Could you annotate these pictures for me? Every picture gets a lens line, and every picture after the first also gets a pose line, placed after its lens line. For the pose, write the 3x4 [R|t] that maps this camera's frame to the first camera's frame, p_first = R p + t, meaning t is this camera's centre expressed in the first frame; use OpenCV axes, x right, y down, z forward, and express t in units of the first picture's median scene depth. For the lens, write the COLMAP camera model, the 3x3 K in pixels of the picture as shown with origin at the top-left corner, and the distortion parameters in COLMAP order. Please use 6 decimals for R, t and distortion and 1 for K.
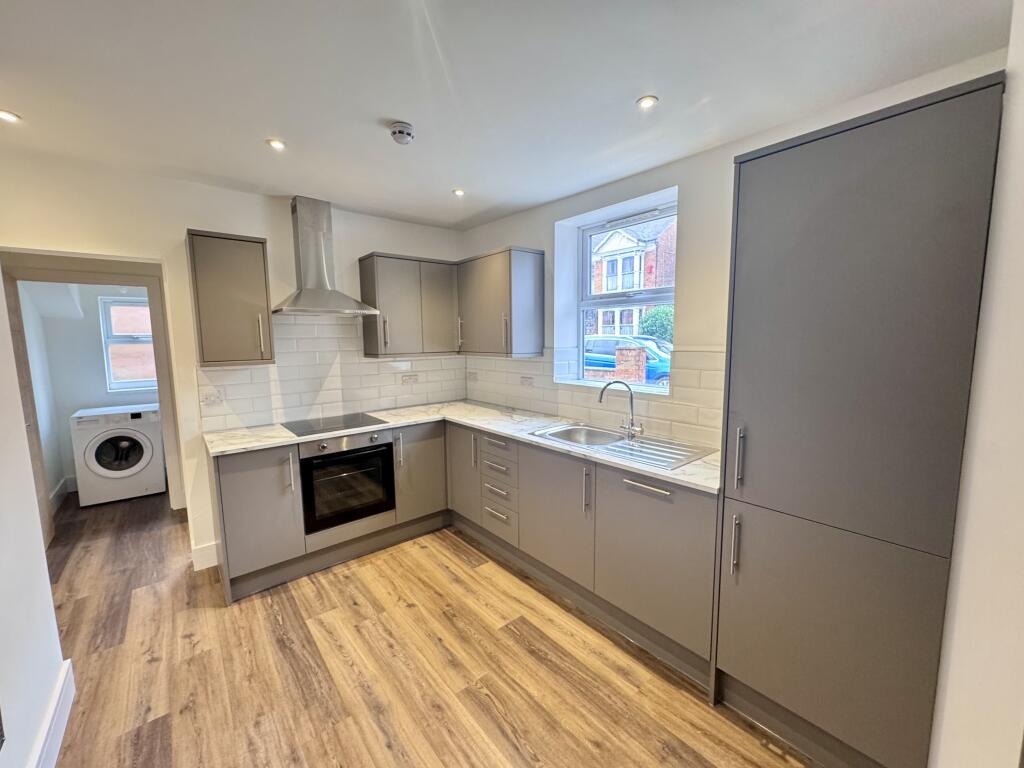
lens RADIAL K [[405.9, 0, 512.0], [0, 405.9, 384.0], [0, 0, 1]] dist [-0.002518, -0.000093]
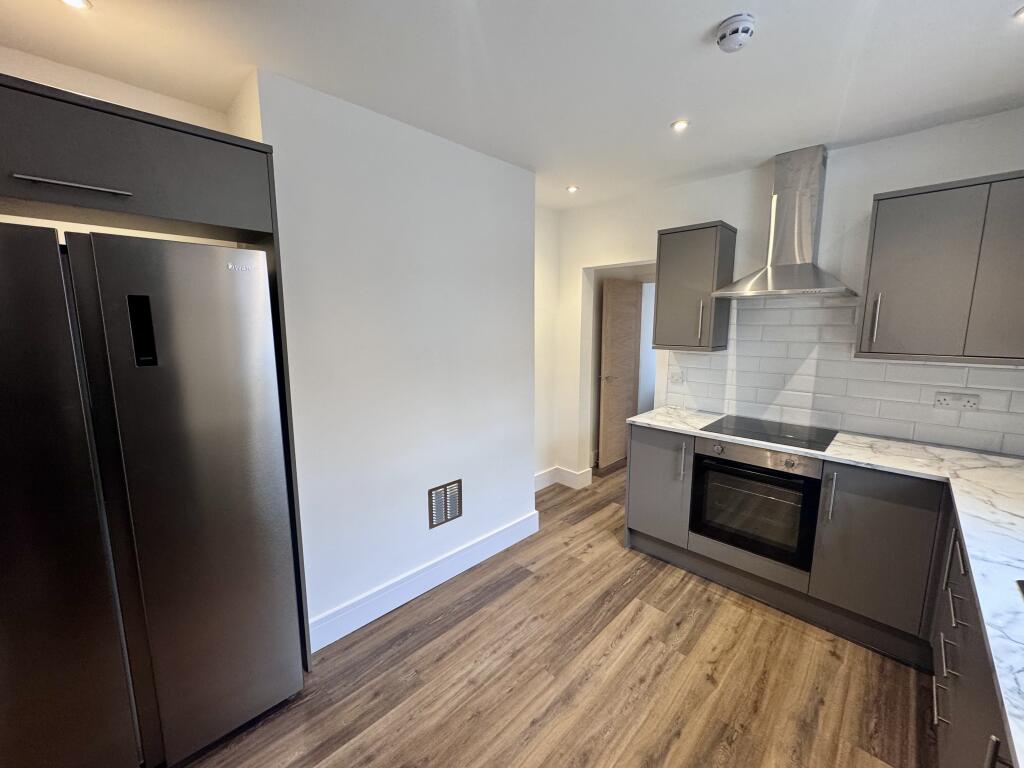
lens RADIAL K [[405.9, 0, 512.0], [0, 405.9, 384.0], [0, 0, 1]] dist [-0.002518, -0.000093]
pose [[0.093954, 0.162166, -0.982280, 0.448143], [-0.115137, 0.981795, 0.151073, -0.088159], [0.988896, 0.098902, 0.110915, 0.577620]]
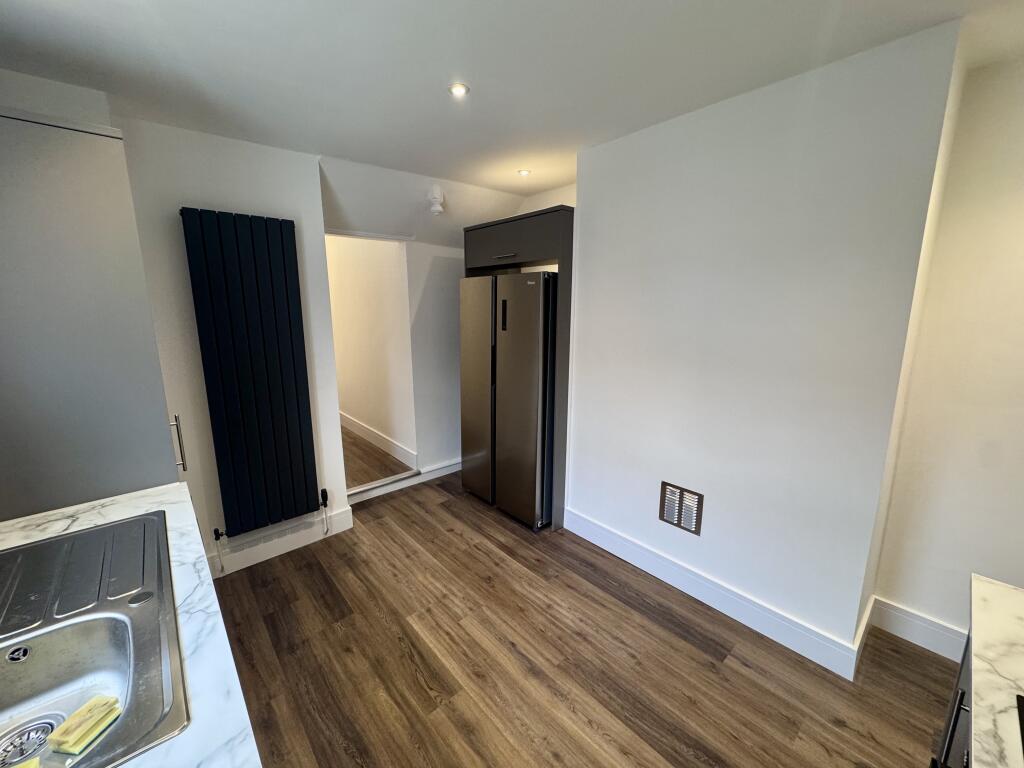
lens RADIAL K [[405.9, 0, 512.0], [0, 405.9, 384.0], [0, 0, 1]] dist [-0.002518, -0.000093]
pose [[-0.999503, 0.016355, -0.026958, -0.217375], [0.007401, 0.952766, 0.303615, -0.213846], [0.030650, 0.303265, -0.952413, 1.531857]]
